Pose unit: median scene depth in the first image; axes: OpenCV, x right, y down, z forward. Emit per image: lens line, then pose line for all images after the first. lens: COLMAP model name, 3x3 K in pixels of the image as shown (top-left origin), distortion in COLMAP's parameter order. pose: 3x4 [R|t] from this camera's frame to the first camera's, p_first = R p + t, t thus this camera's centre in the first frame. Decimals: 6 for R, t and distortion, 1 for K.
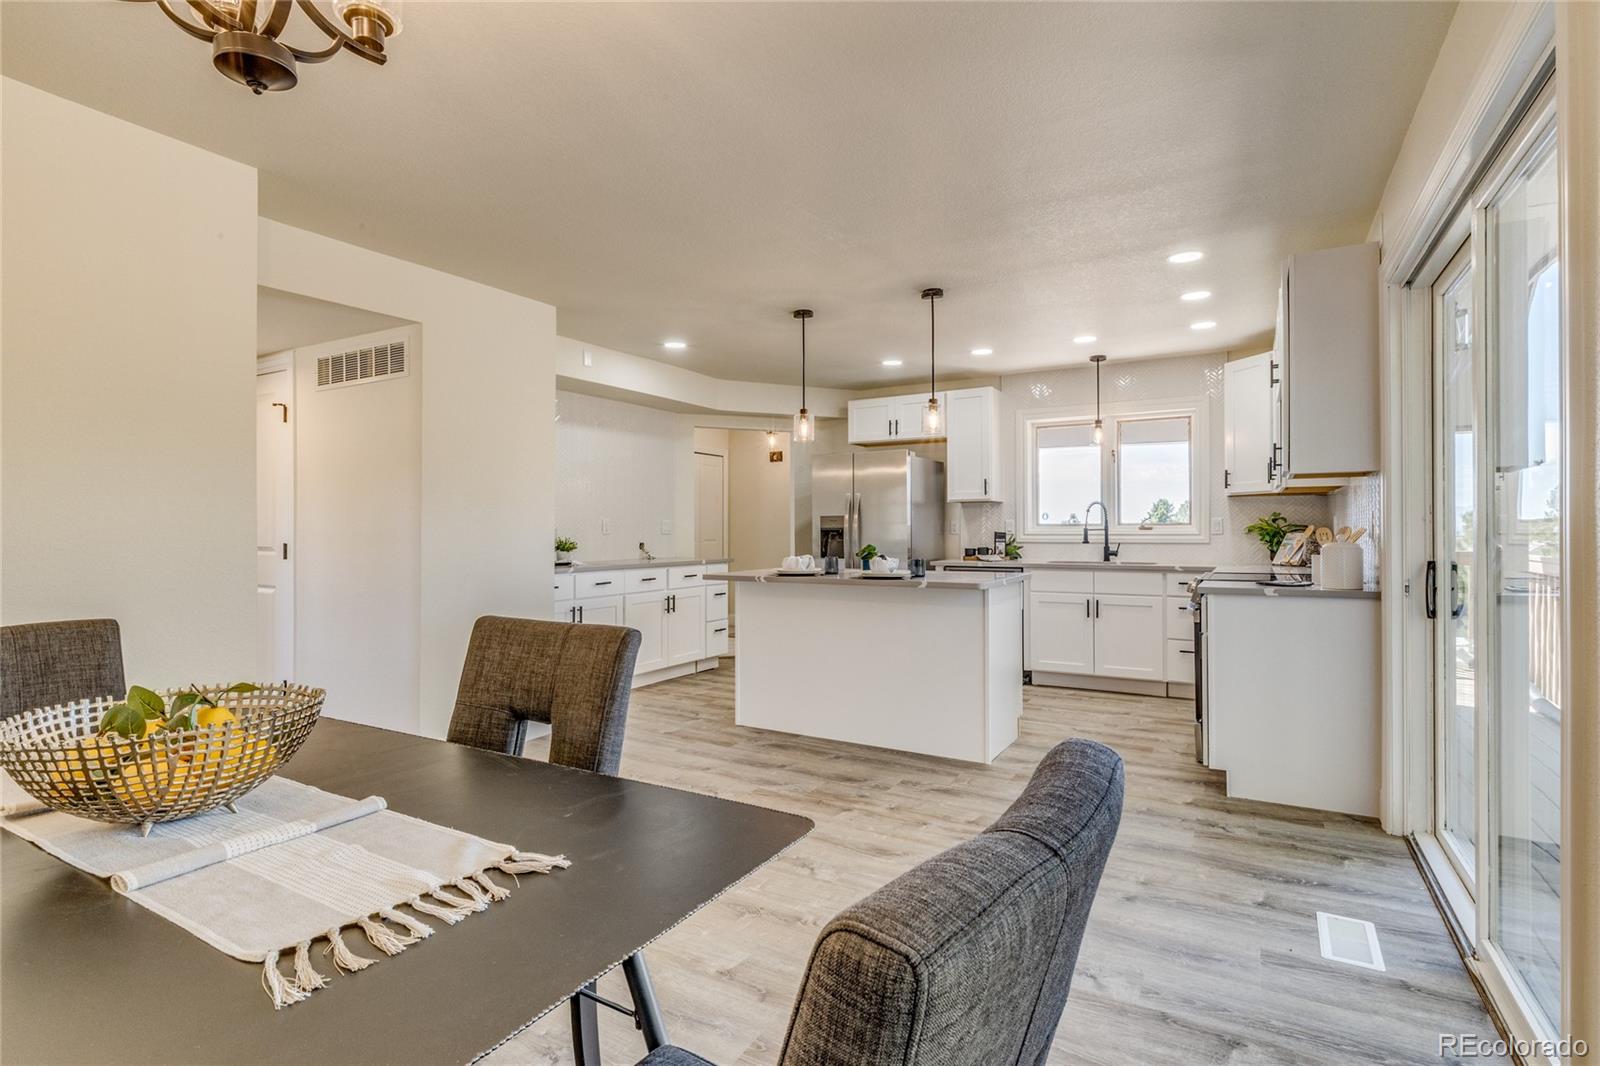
lens RADIAL K [[768.1, 0, 790.1], [0, 768.1, 524.0], [0, 0, 1]] dist [0.002485, 0.000212]
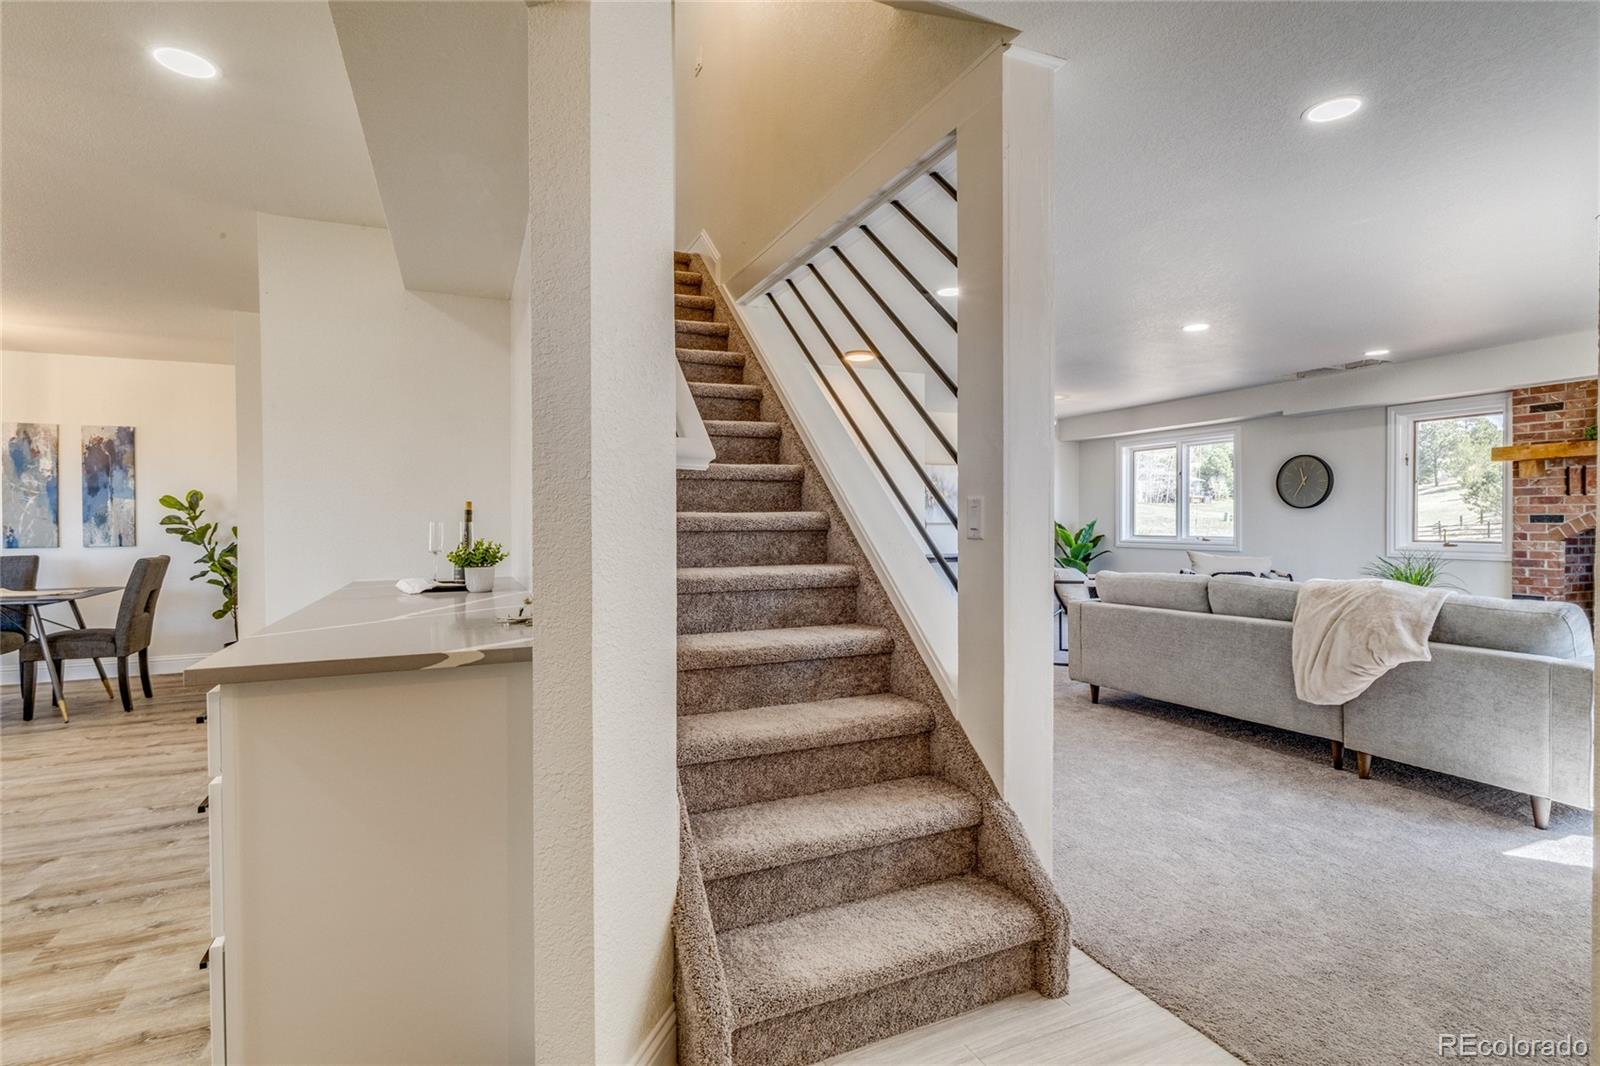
lens RADIAL K [[780.6, 0, 797.9], [0, 780.6, 528.8], [0, 0, 1]] dist [0.000803, 0.000405]
pose [[-0.575961, 0.012065, -0.817388, 0.001262], [0.008370, 0.999926, 0.008862, 0.007358], [0.817434, -0.001737, -0.576019, 1.447492]]
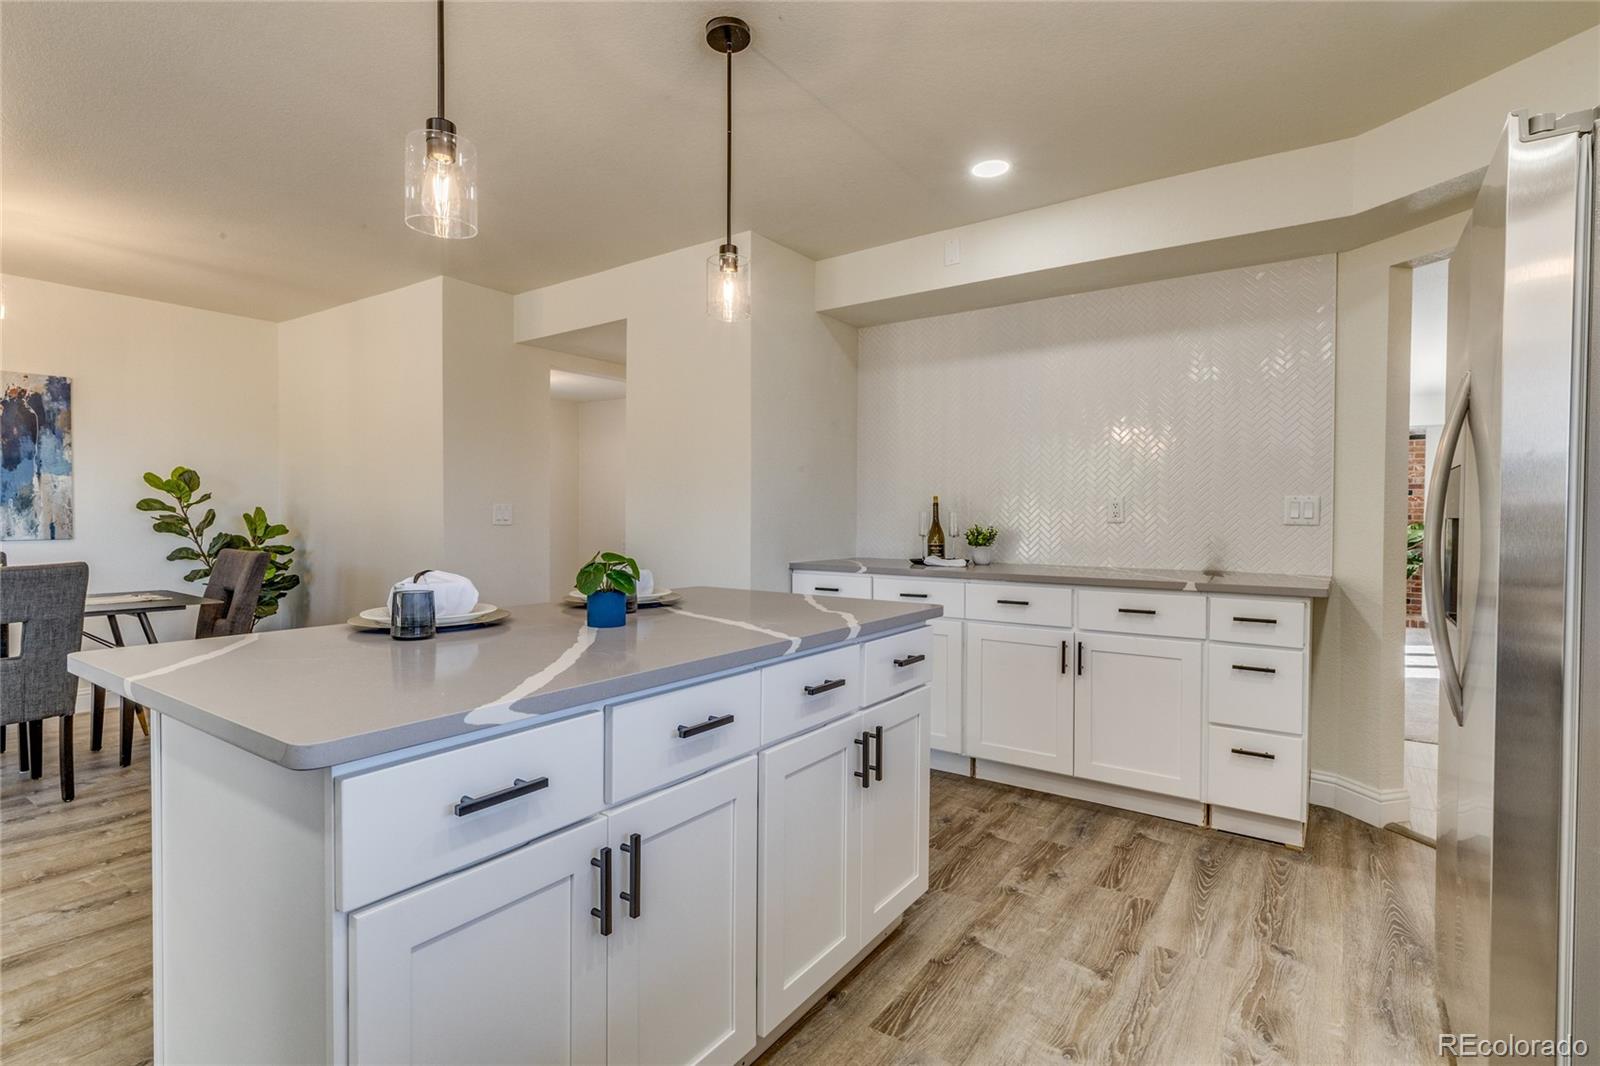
lens RADIAL K [[785.1, 0, 800.0], [0, 785.1, 533.0], [0, 0, 1]] dist [-0.002158, -0.000476]
pose [[-0.067559, 0.024644, -0.997411, 0.395913], [-0.000298, 0.999694, 0.024721, 0.006771], [0.997715, 0.001968, -0.067531, 0.875013]]
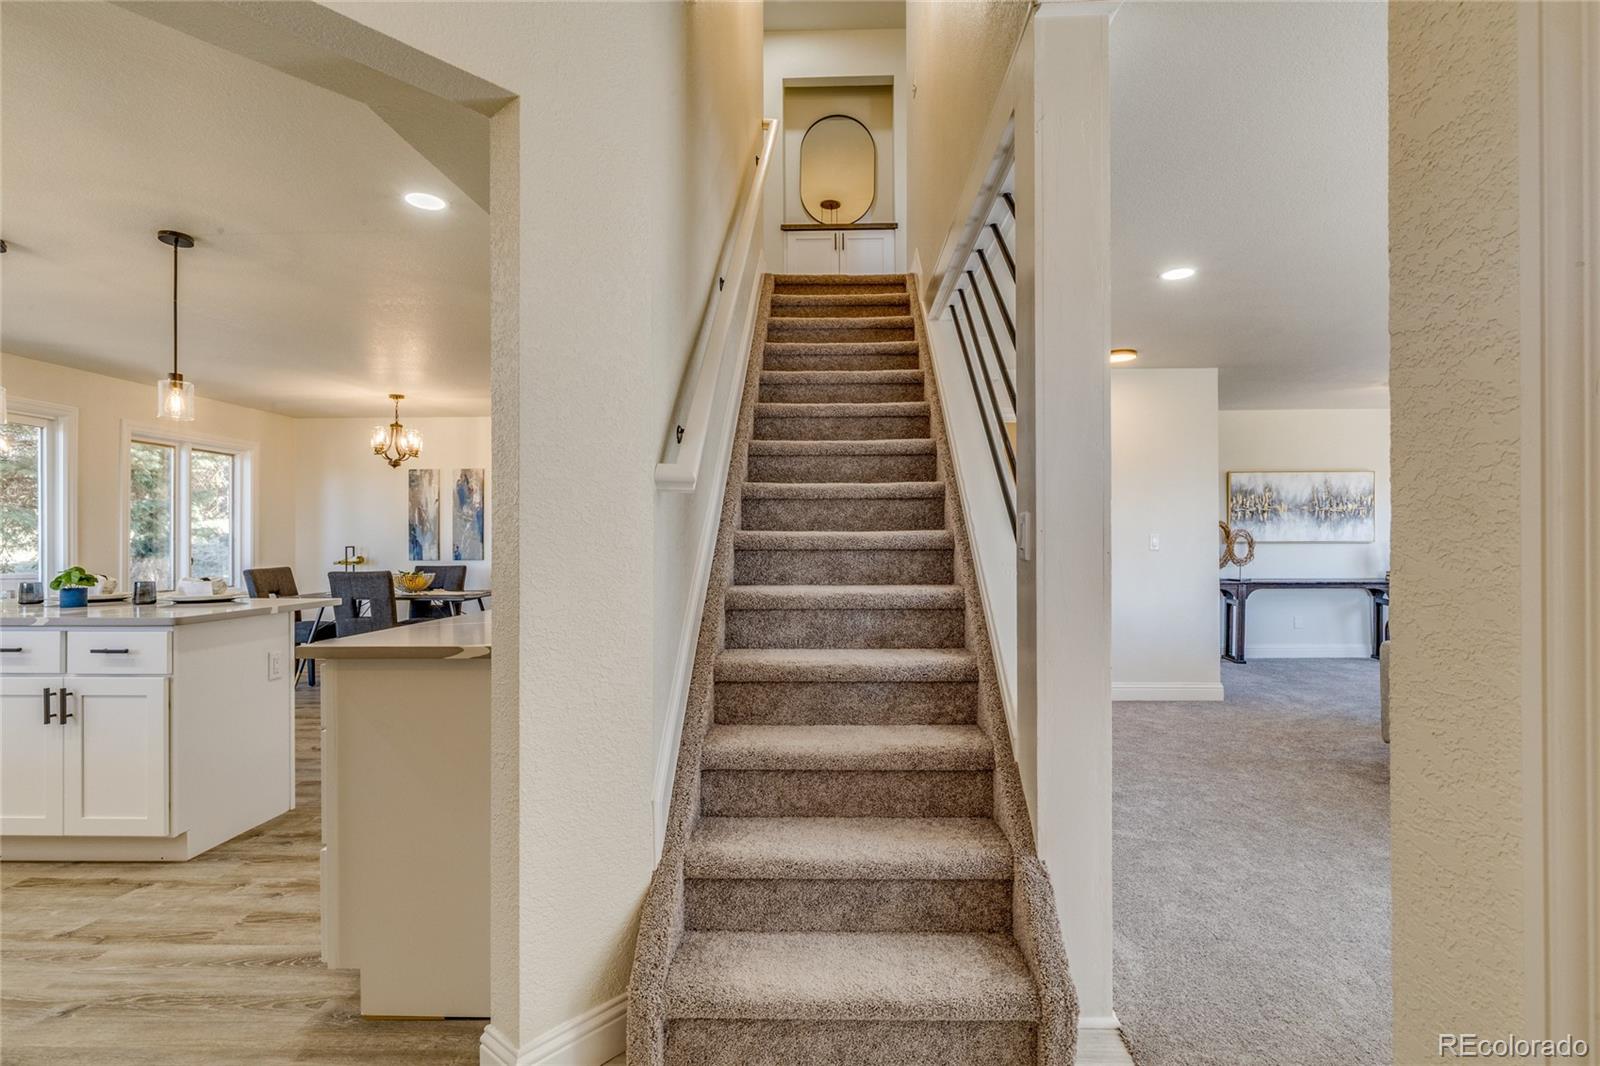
lens RADIAL K [[780.8, 0, 798.2], [0, 780.8, 539.1], [0, 0, 1]] dist [0.000370, 0.000781]
pose [[-0.878986, 0.004637, -0.476825, -0.117325], [0.008341, 0.999949, -0.005651, 0.008574], [0.476775, -0.008945, -0.878980, 1.556815]]
